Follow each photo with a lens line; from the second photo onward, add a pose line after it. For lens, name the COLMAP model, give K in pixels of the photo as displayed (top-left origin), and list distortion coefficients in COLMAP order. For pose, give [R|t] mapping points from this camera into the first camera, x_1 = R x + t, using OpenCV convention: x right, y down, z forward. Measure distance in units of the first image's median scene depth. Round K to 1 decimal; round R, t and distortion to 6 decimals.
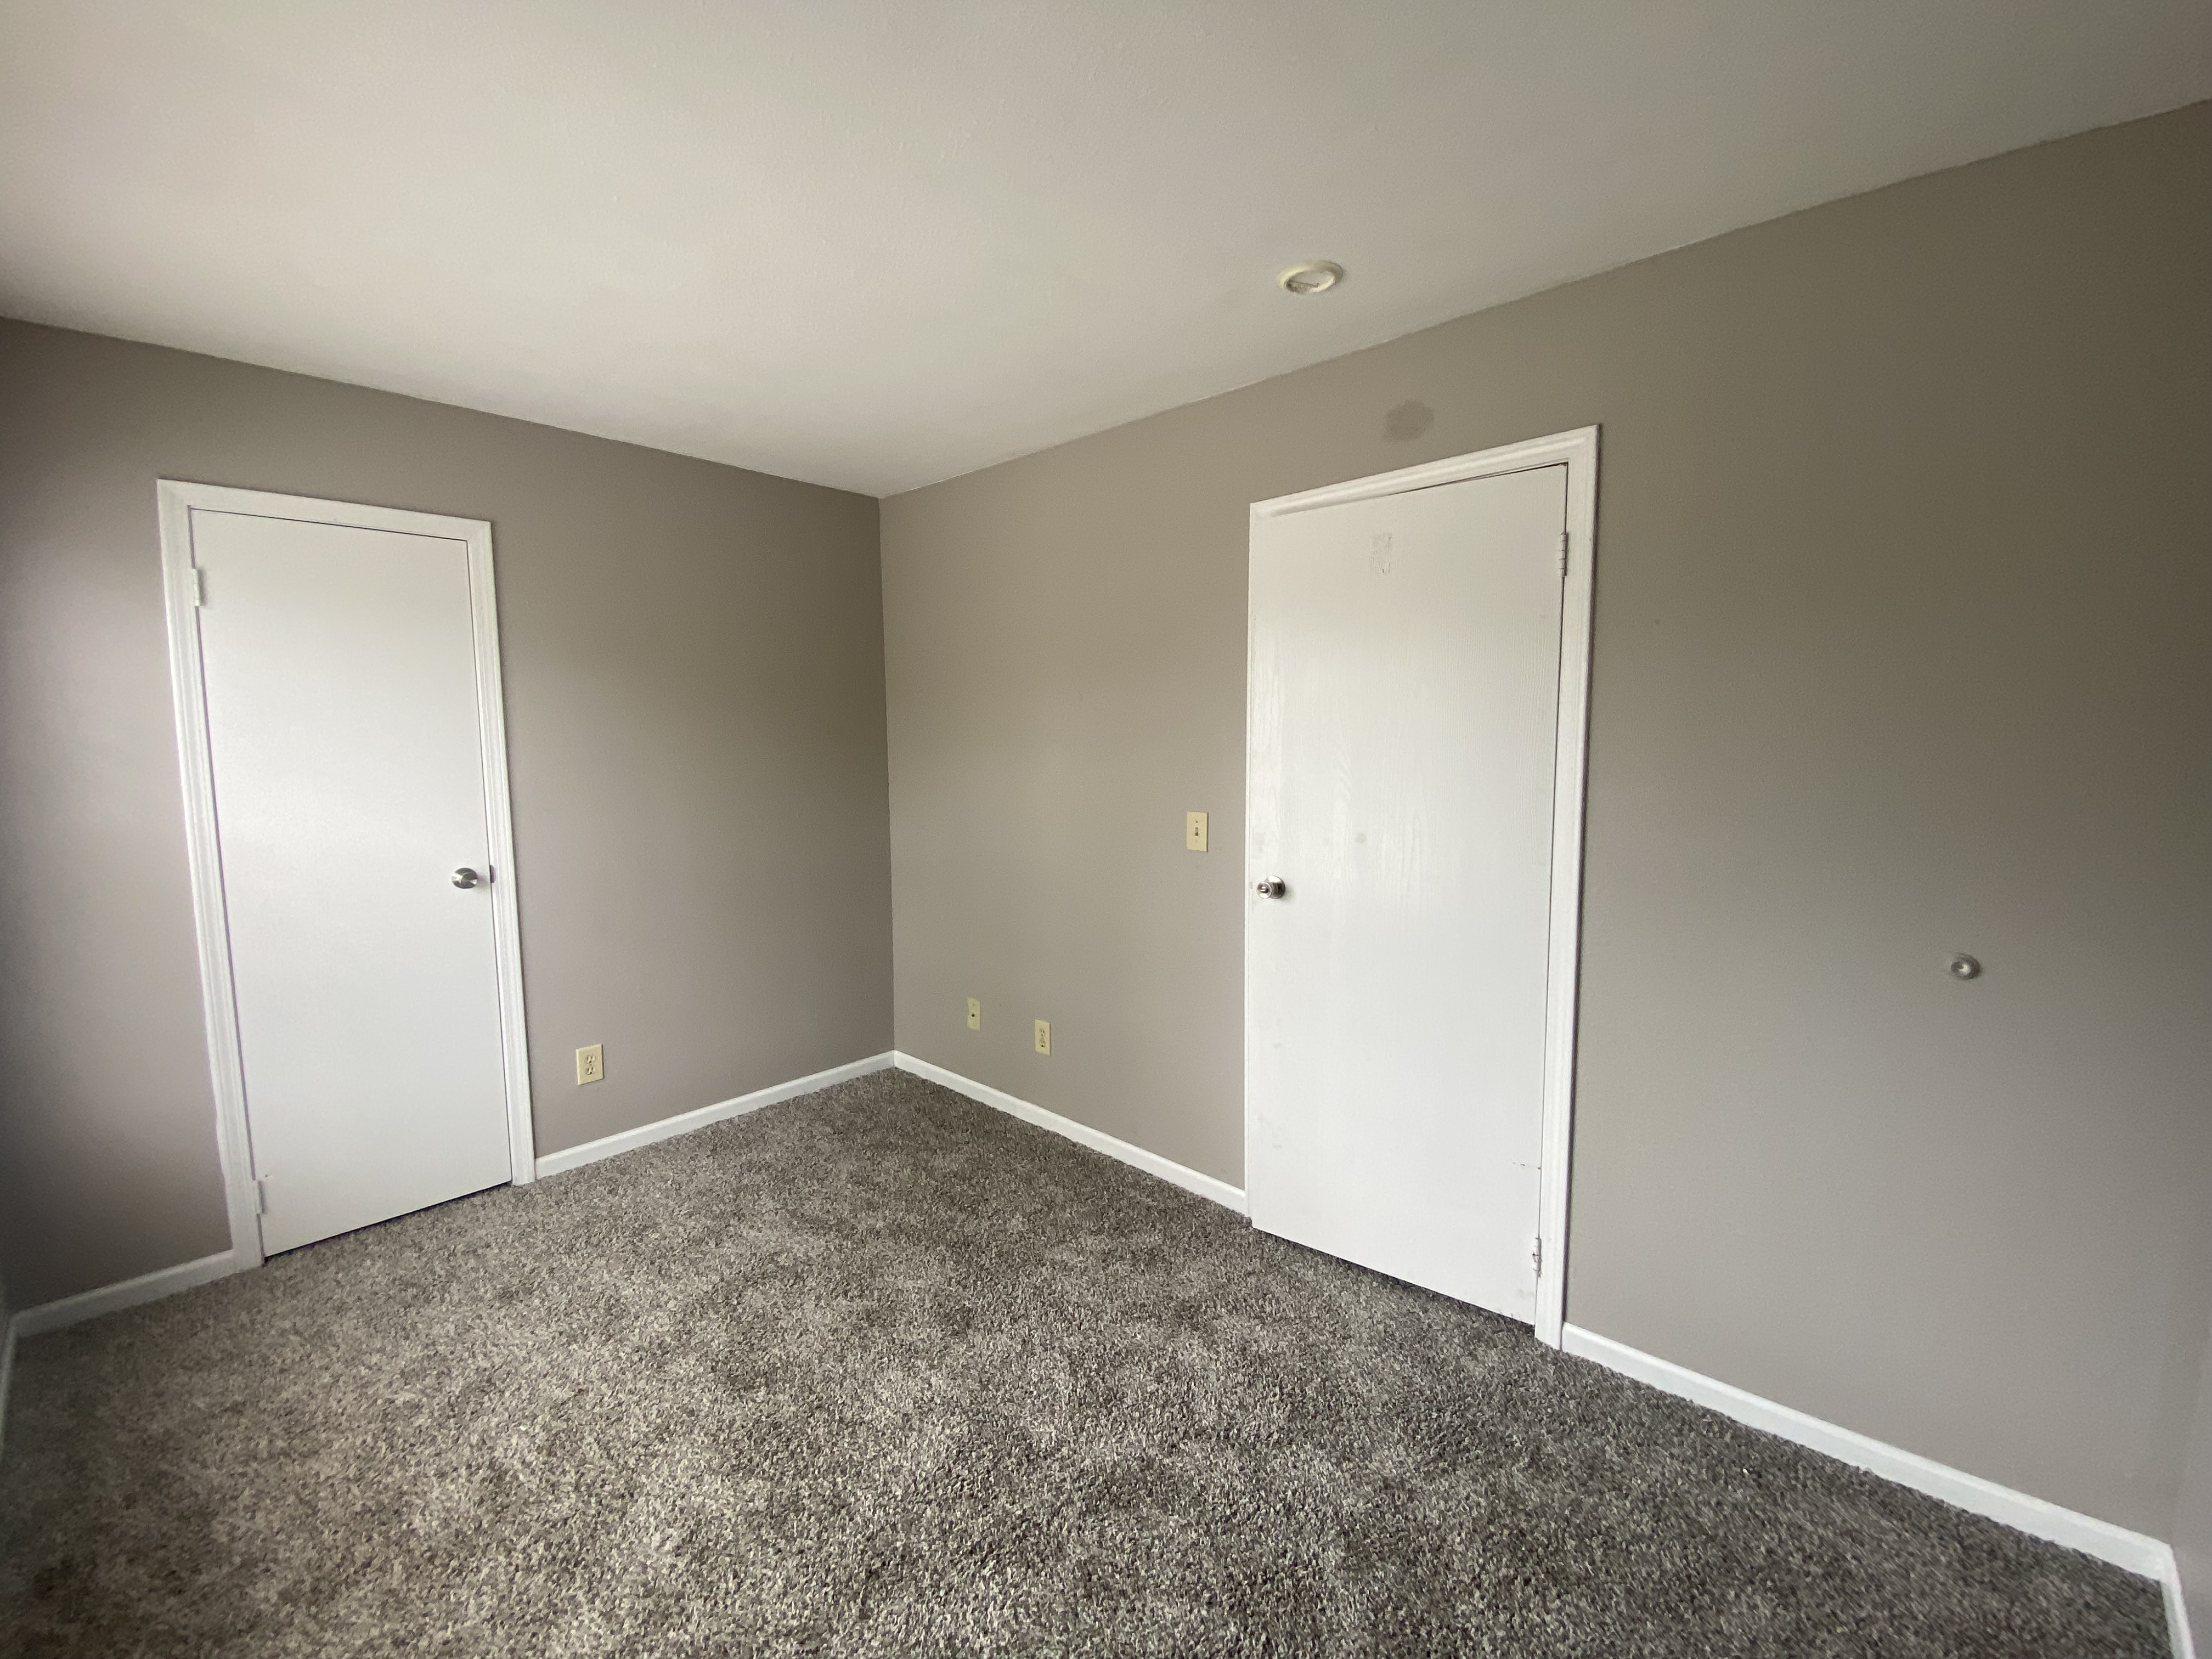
lens RADIAL K [[919.8, 0, 1099.0], [0, 919.8, 820.0], [0, 0, 1]] dist [0.006912, -0.012949]
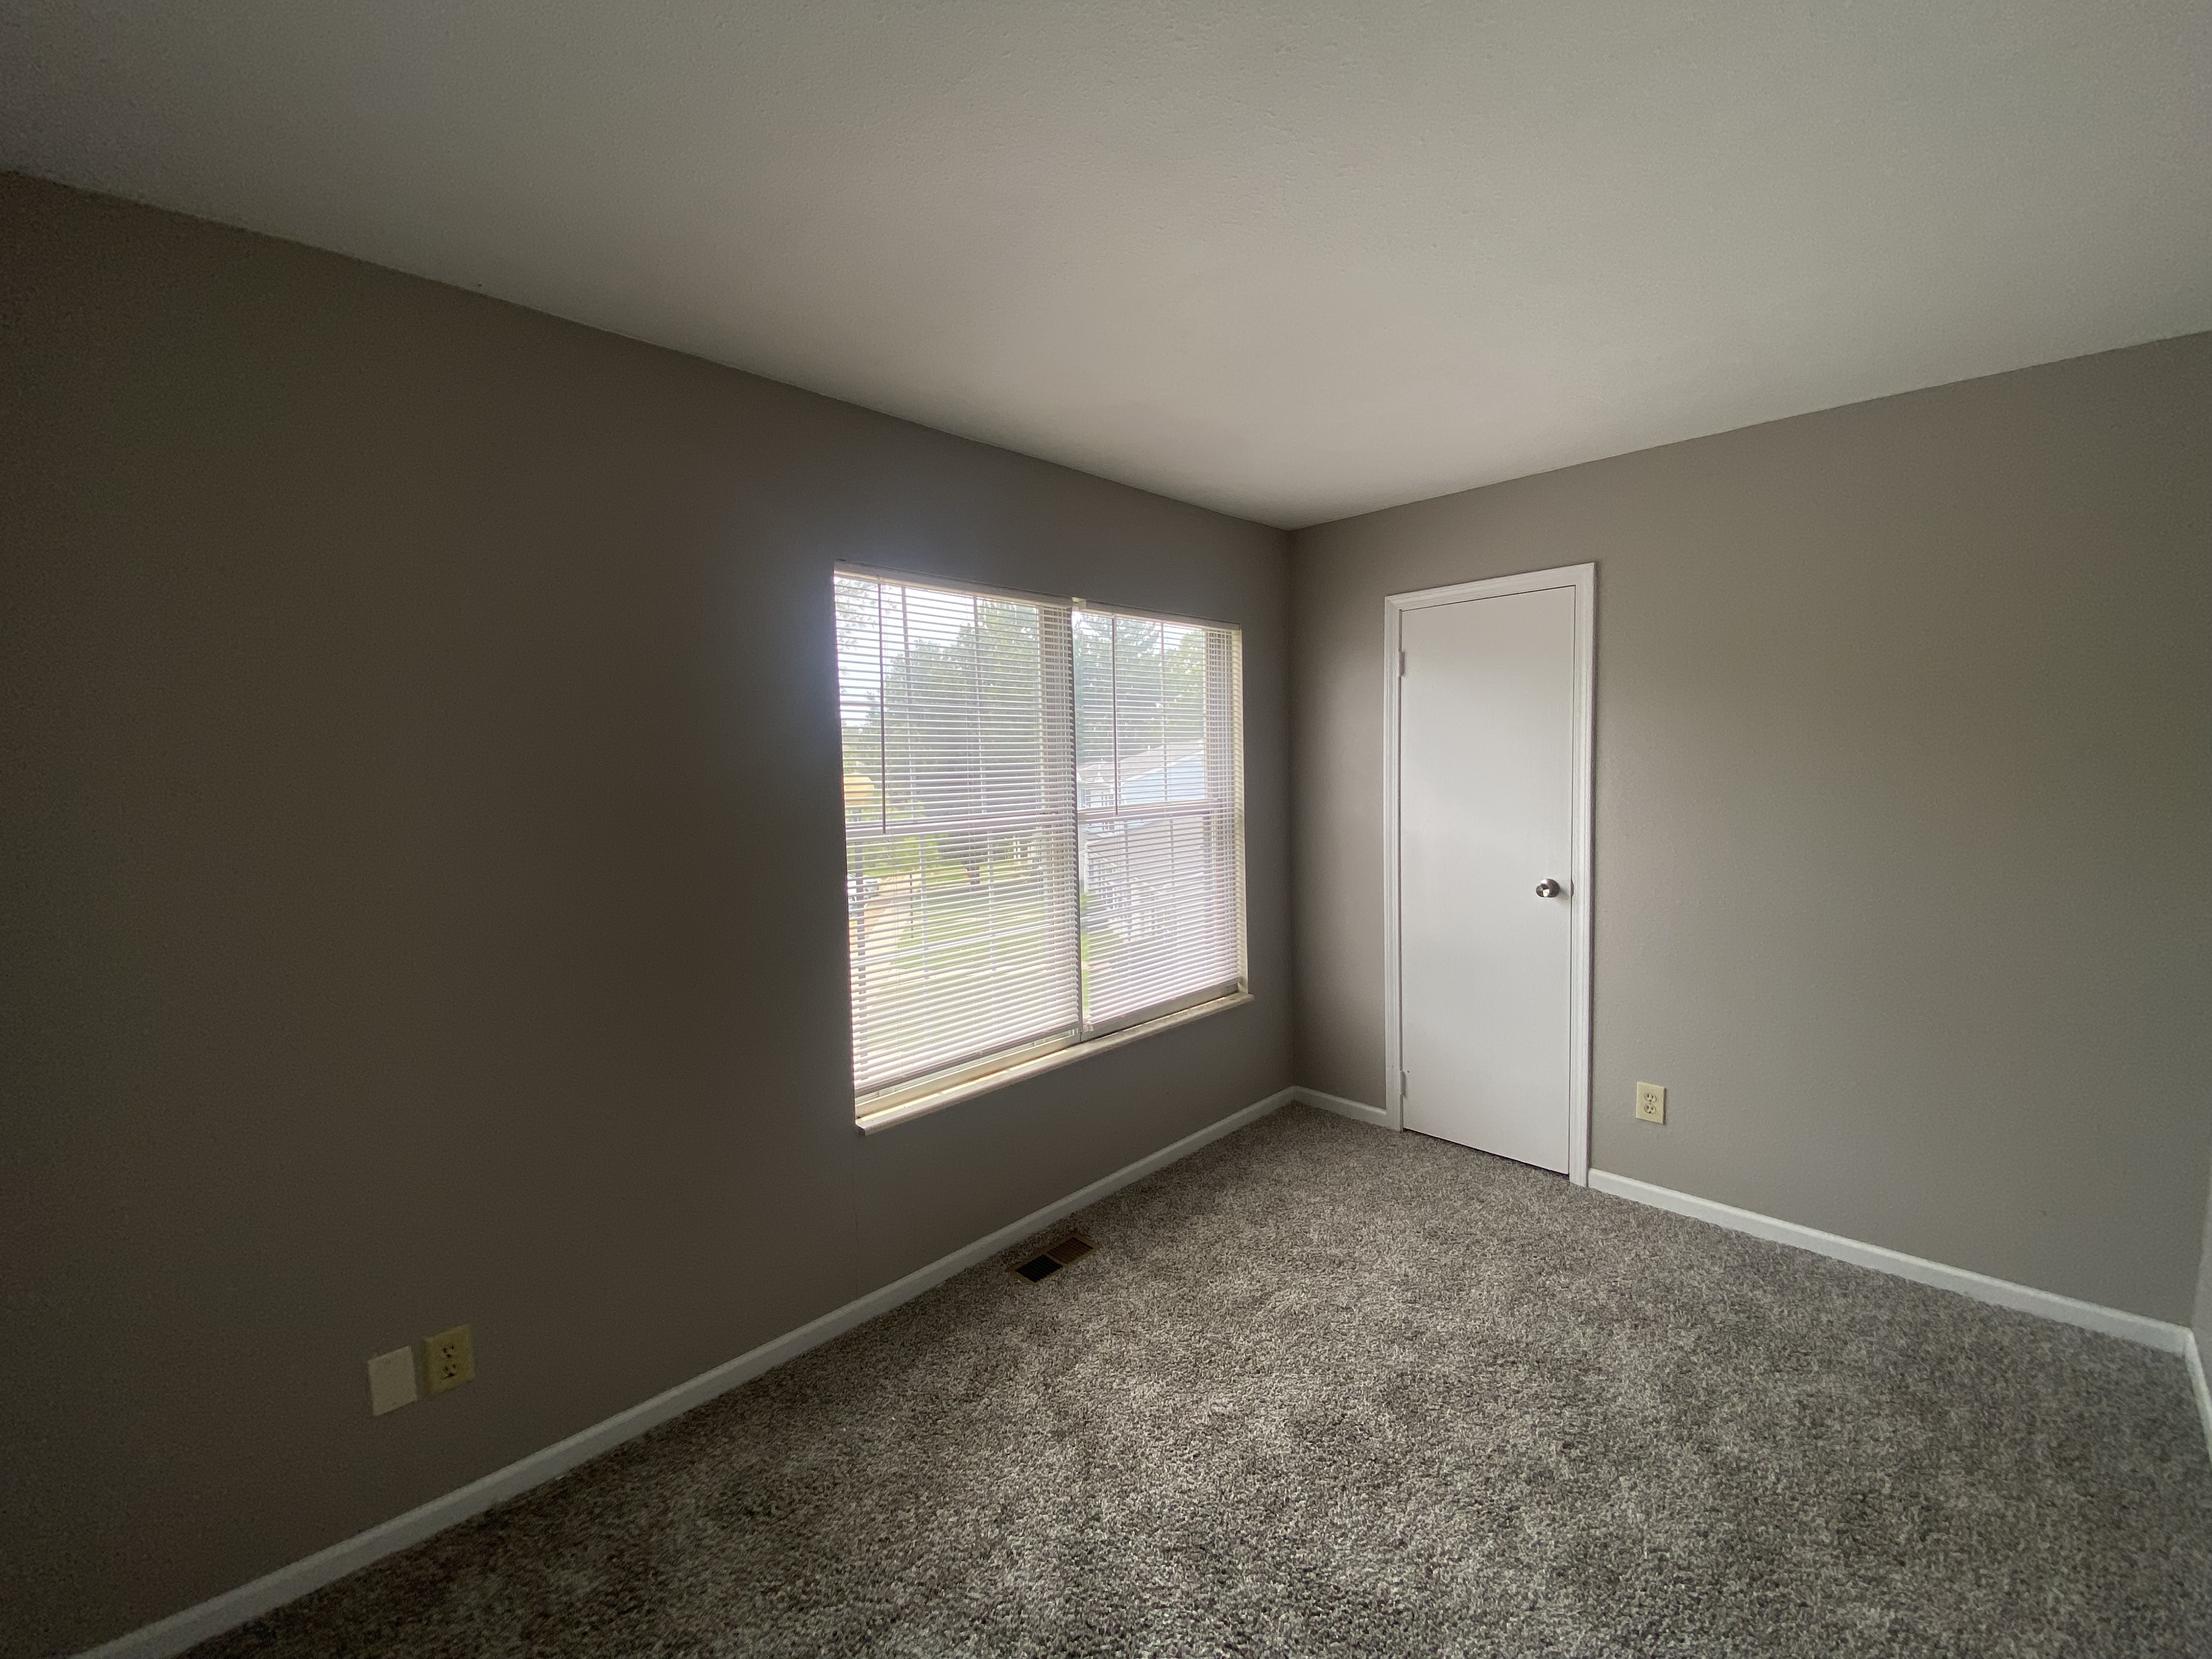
lens RADIAL K [[919.8, 0, 1103.0], [0, 919.8, 822.1], [0, 0, 1]] dist [0.006912, -0.012949]
pose [[-0.048753, 0.072710, -0.996161, 0.495181], [-0.072916, 0.994427, 0.076152, -0.069140], [0.996146, 0.076348, -0.043180, 0.546936]]
